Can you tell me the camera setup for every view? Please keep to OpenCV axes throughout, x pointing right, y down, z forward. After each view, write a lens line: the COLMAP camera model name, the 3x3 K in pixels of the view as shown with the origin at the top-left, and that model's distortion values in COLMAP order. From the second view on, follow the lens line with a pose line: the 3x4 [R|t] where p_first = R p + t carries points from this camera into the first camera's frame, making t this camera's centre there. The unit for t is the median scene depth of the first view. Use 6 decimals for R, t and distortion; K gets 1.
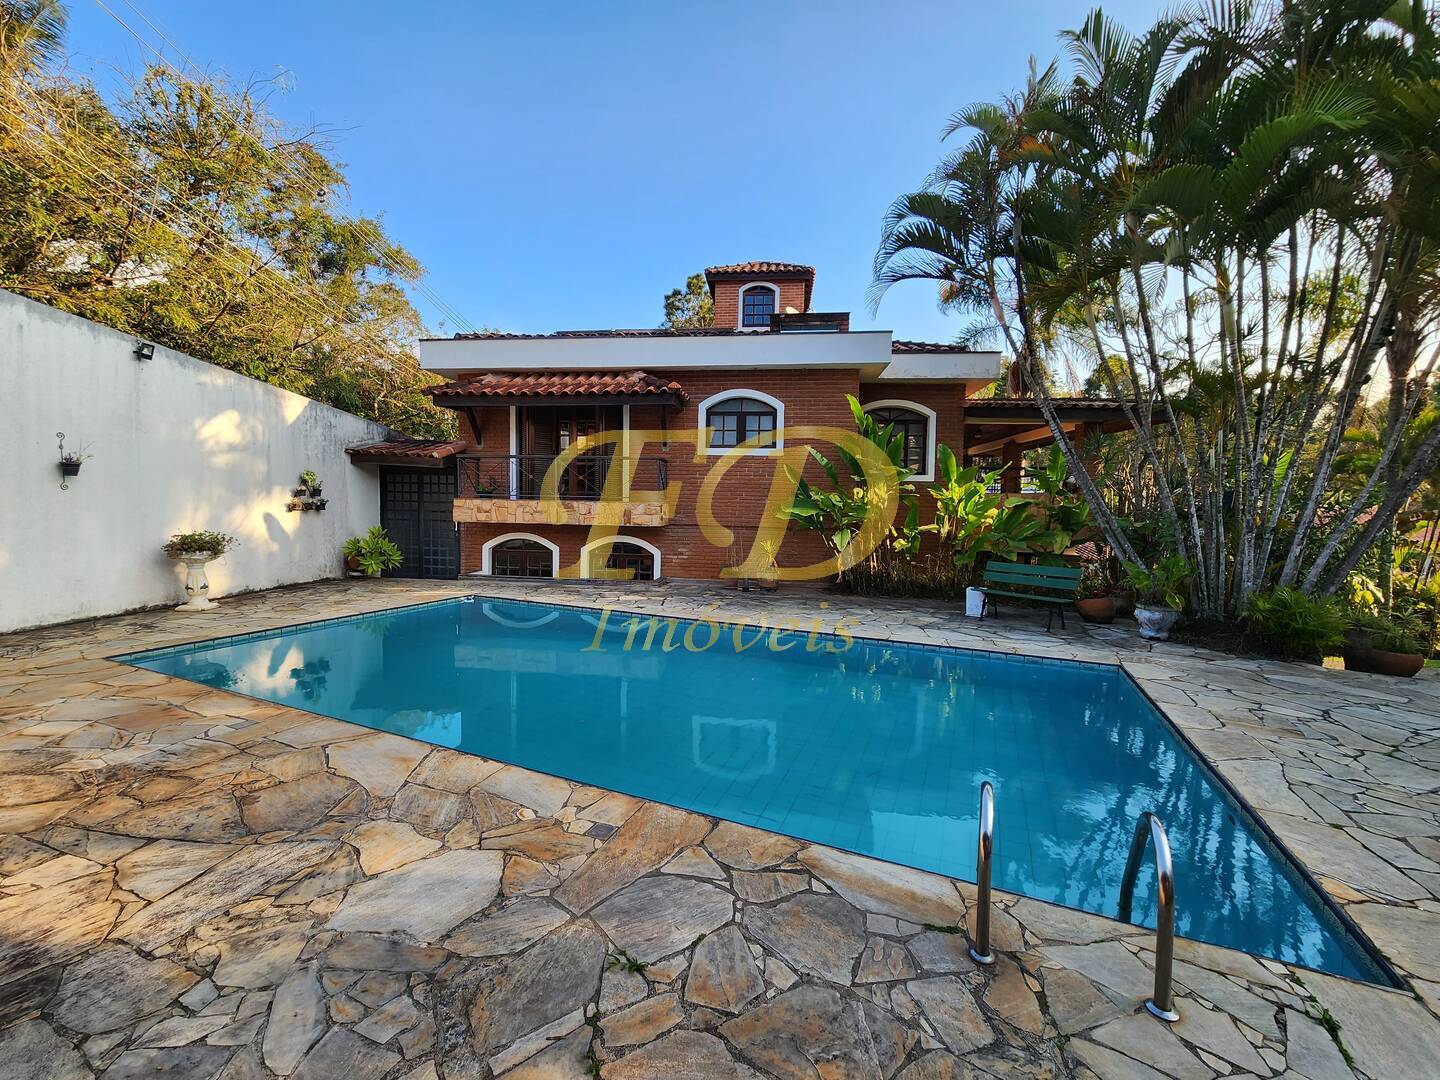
lens RADIAL K [[595.9, 0, 712.5], [0, 595.9, 539.3], [0, 0, 1]] dist [-0.007183, 0.000809]
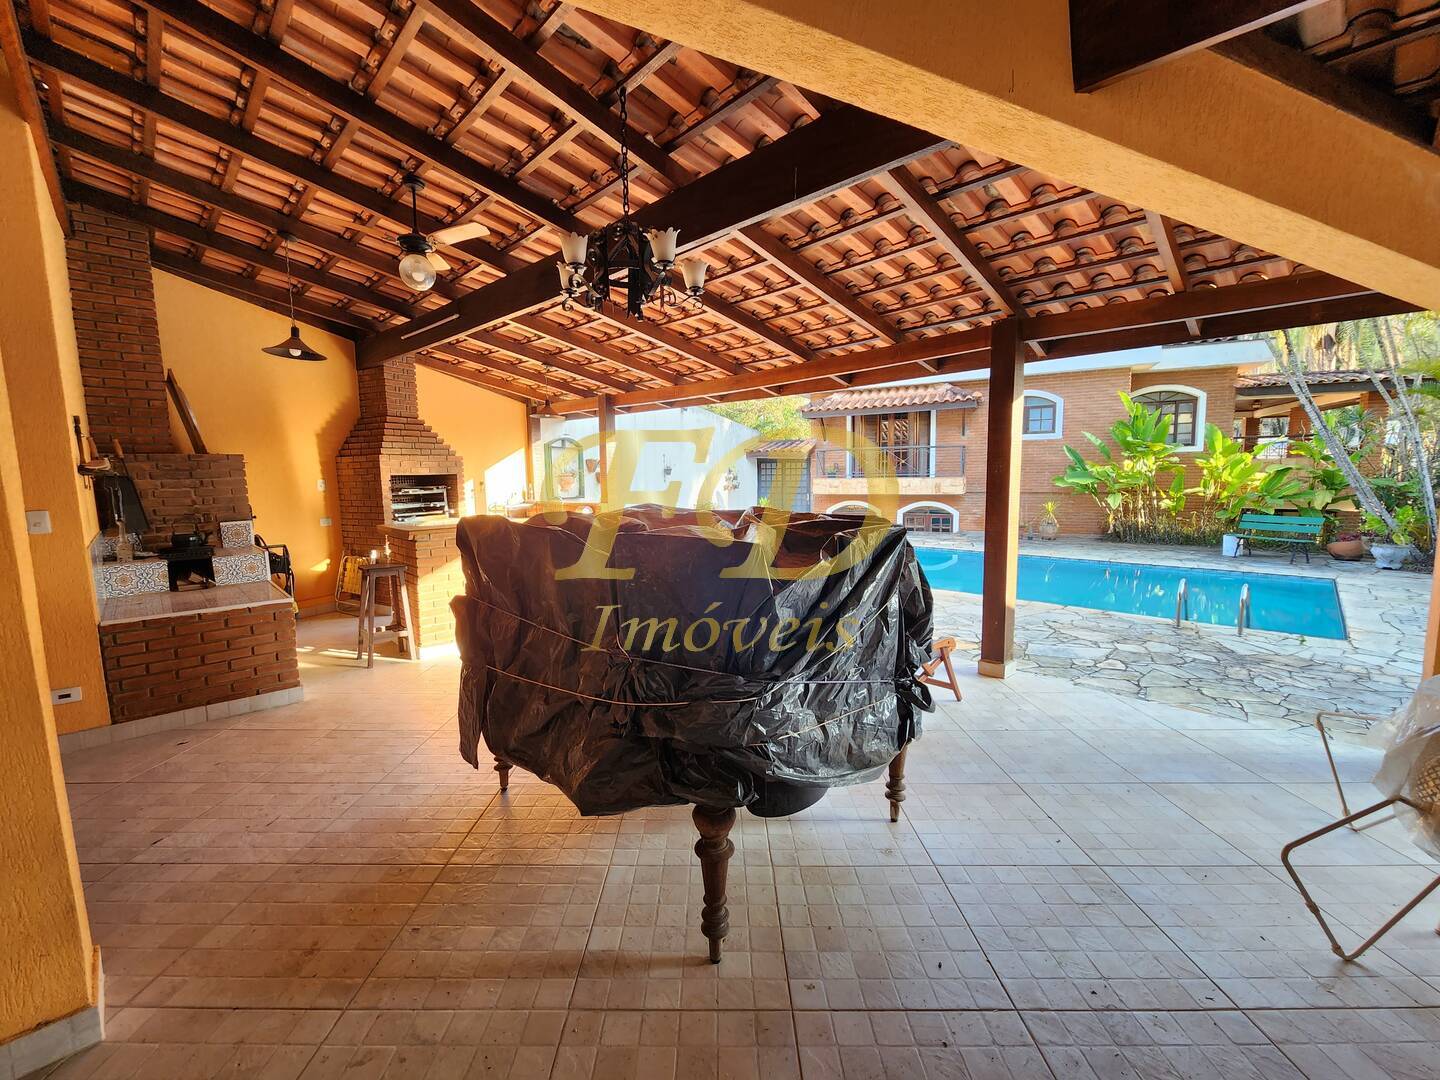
lens RADIAL K [[595.9, 0, 712.9], [0, 595.9, 534.1], [0, 0, 1]] dist [-0.007183, 0.000809]
pose [[0.933211, 0.000590, -0.359328, -0.133614], [0.014309, 0.999144, 0.038802, 0.009838], [0.359043, -0.041353, 0.932404, -0.531028]]
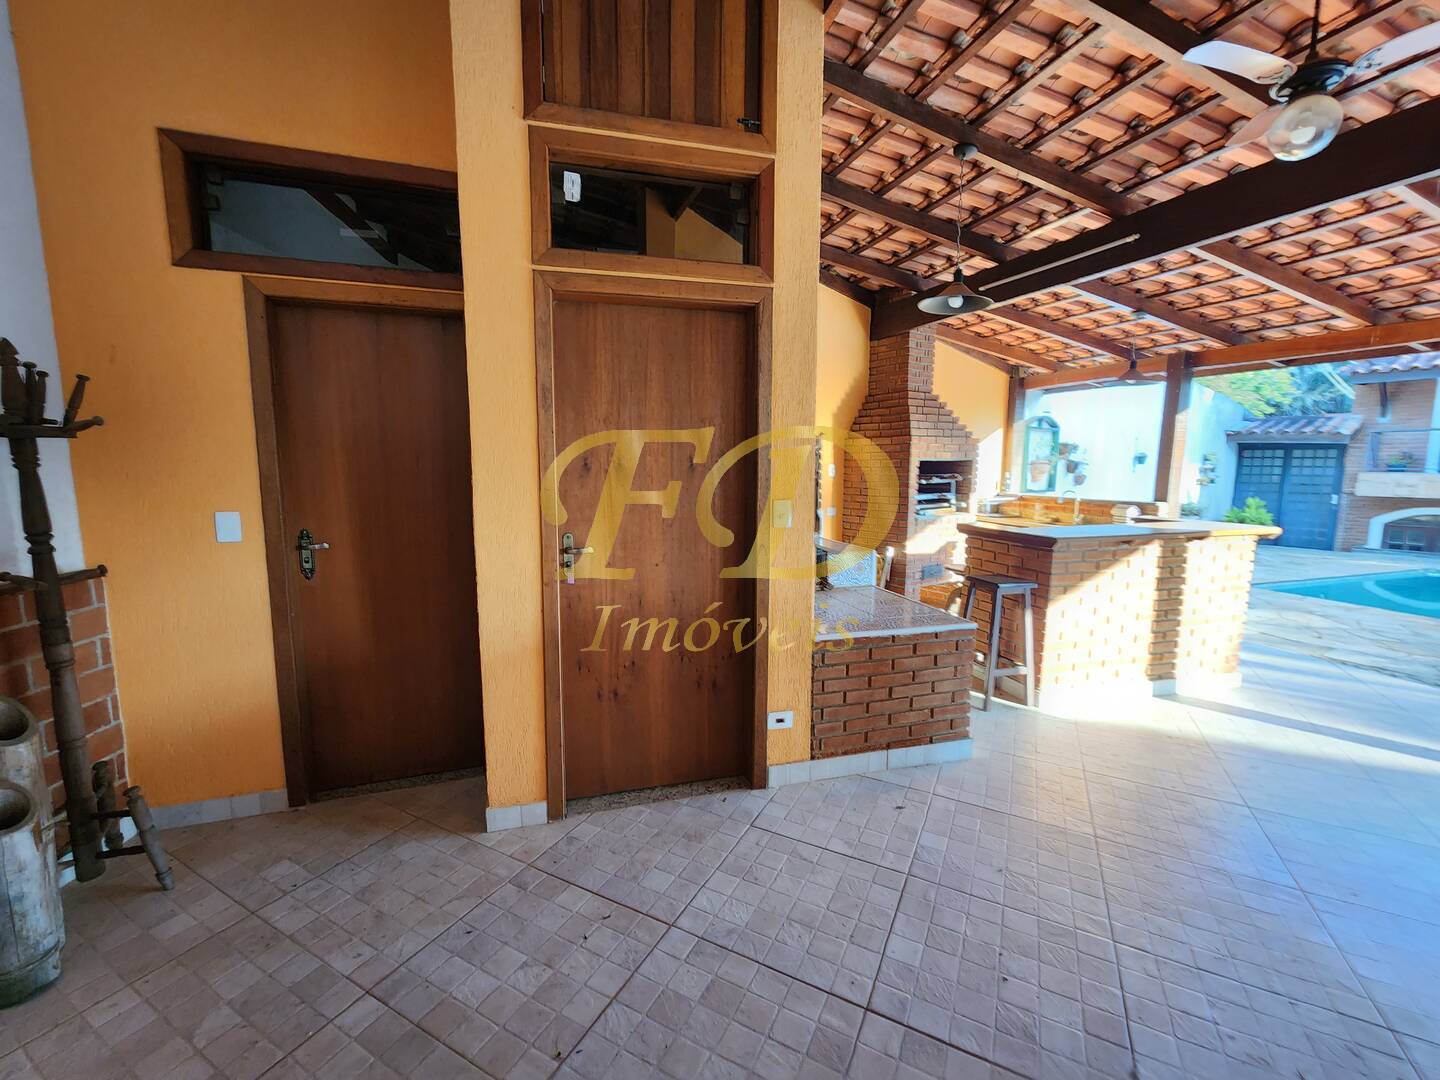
lens RADIAL K [[595.9, 0, 695.4], [0, 595.9, 532.9], [0, 0, 1]] dist [-0.007183, 0.000809]
pose [[0.639016, 0.066430, -0.766320, -0.393547], [-0.028624, 0.997627, 0.062612, 0.004242], [0.768661, -0.018075, 0.639401, -0.561153]]
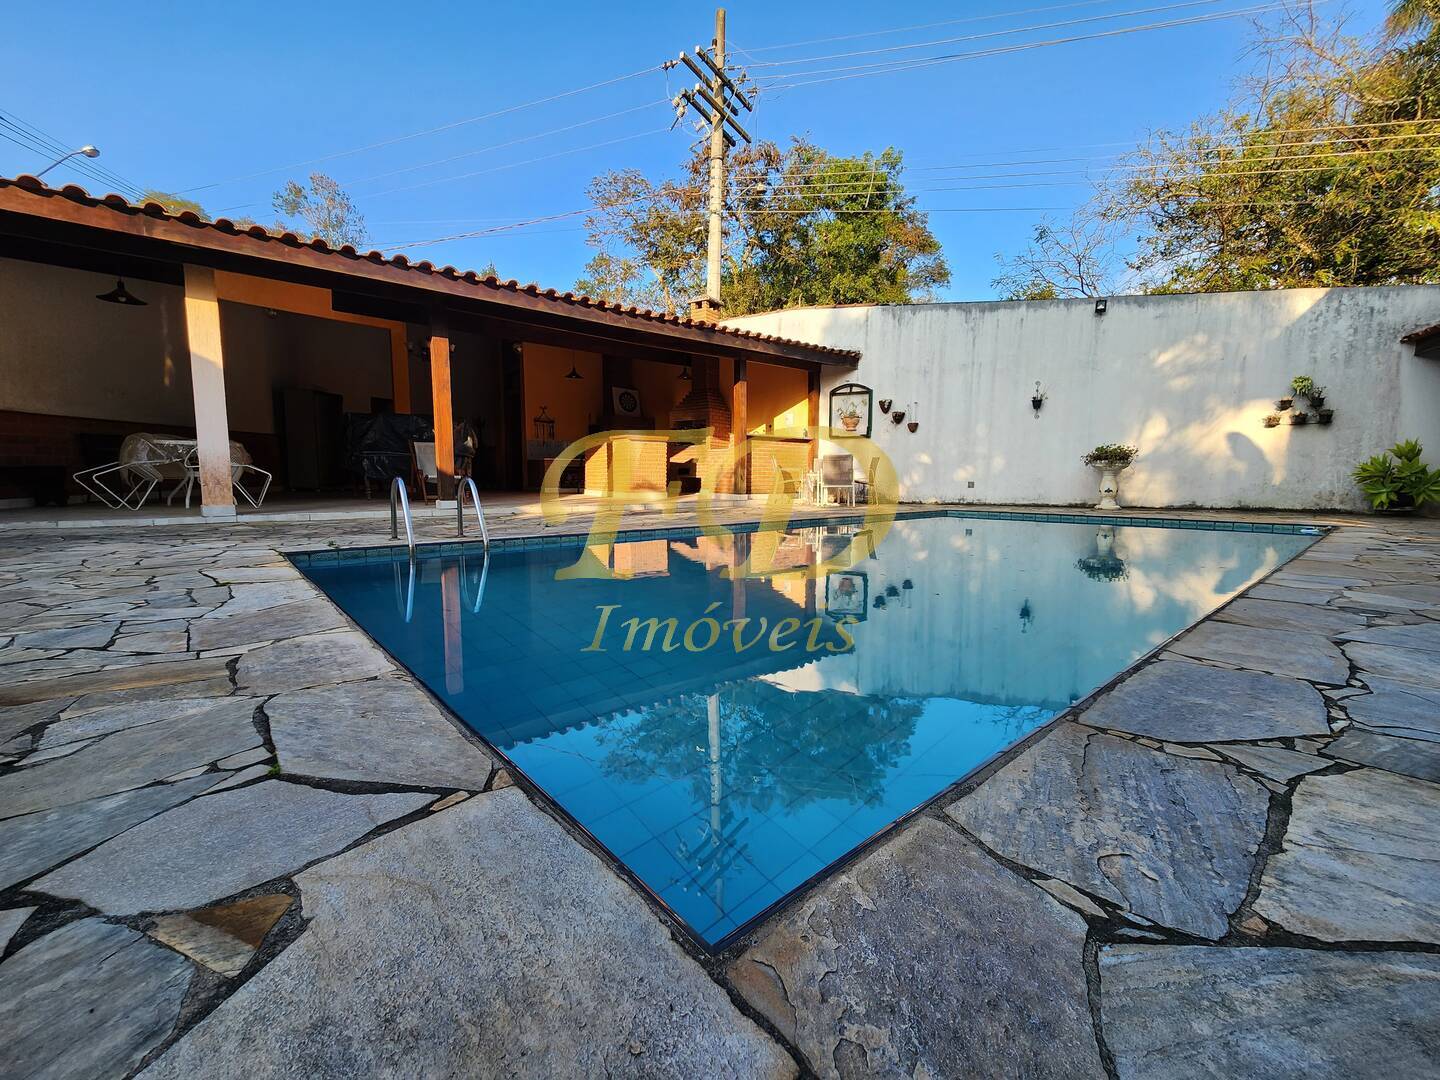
lens RADIAL K [[595.9, 0, 717.8], [0, 595.9, 538.3], [0, 0, 1]] dist [-0.007183, 0.000809]
pose [[-0.443319, 0.076398, -0.893102, 0.447947], [-0.061918, 0.991371, 0.115539, 0.064659], [0.894223, 0.106520, -0.434764, 0.614974]]
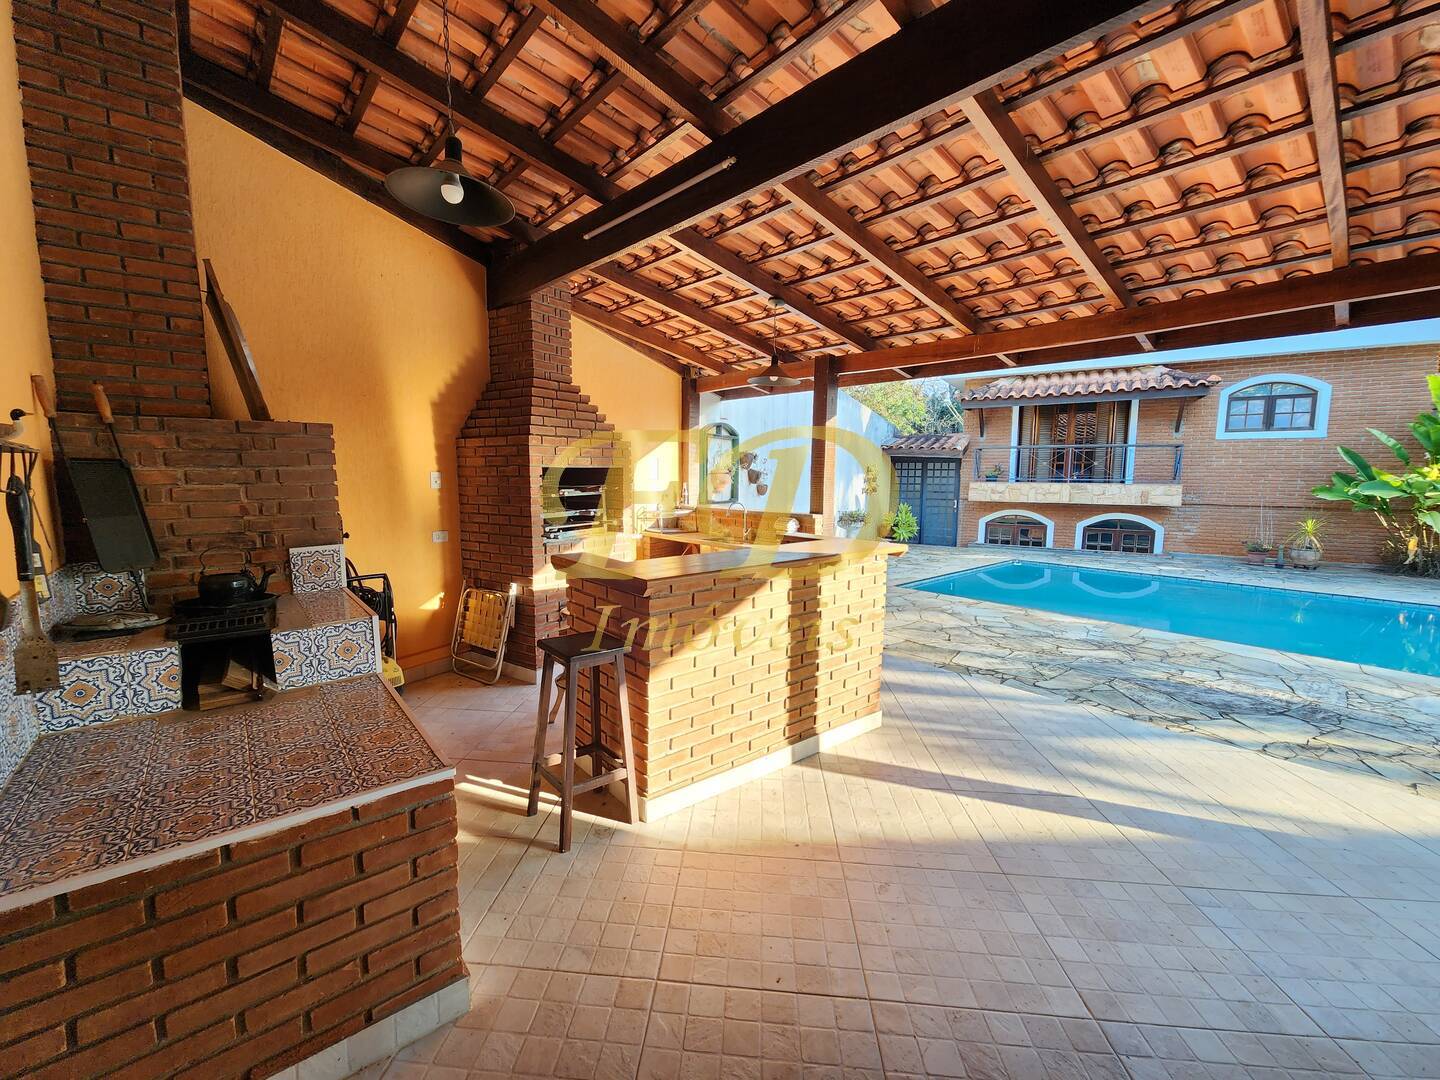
lens RADIAL K [[595.9, 0, 708.5], [0, 595.9, 535.0], [0, 0, 1]] dist [-0.007183, 0.000809]
pose [[0.900965, 0.027254, -0.433036, -0.400913], [-0.010040, 0.999068, 0.041990, -0.005237], [0.433776, -0.033484, 0.900398, -0.380380]]
